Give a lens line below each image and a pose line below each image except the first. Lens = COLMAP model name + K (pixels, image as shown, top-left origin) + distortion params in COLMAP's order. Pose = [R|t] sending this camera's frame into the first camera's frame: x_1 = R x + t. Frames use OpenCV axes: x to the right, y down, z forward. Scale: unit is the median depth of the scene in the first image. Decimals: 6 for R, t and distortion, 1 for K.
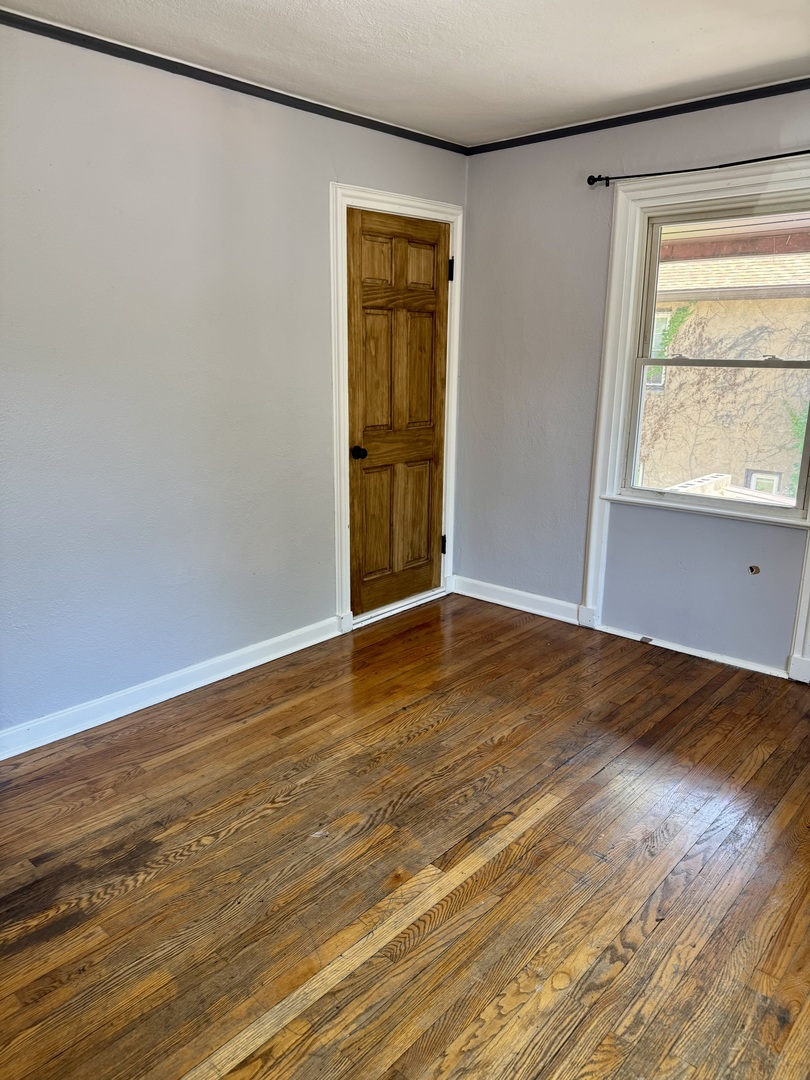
lens RADIAL K [[760.3, 0, 405.0], [0, 760.3, 540.0], [0, 0, 1]] dist [0.017452, -0.023647]
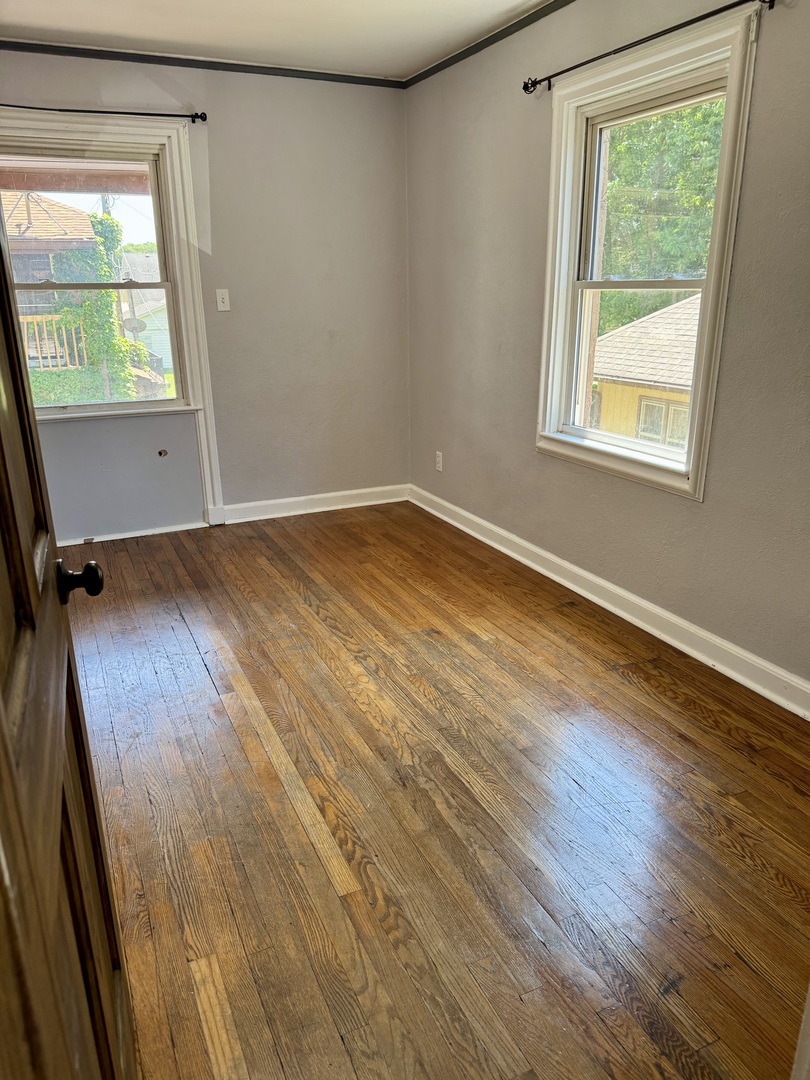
lens RADIAL K [[760.3, 0, 405.0], [0, 760.3, 540.0], [0, 0, 1]] dist [0.017452, -0.023647]
pose [[0.382905, -0.291801, 0.876491, -0.924336], [0.232087, 0.948756, 0.214470, -0.003459], [-0.894158, 0.121300, 0.431007, 0.195710]]
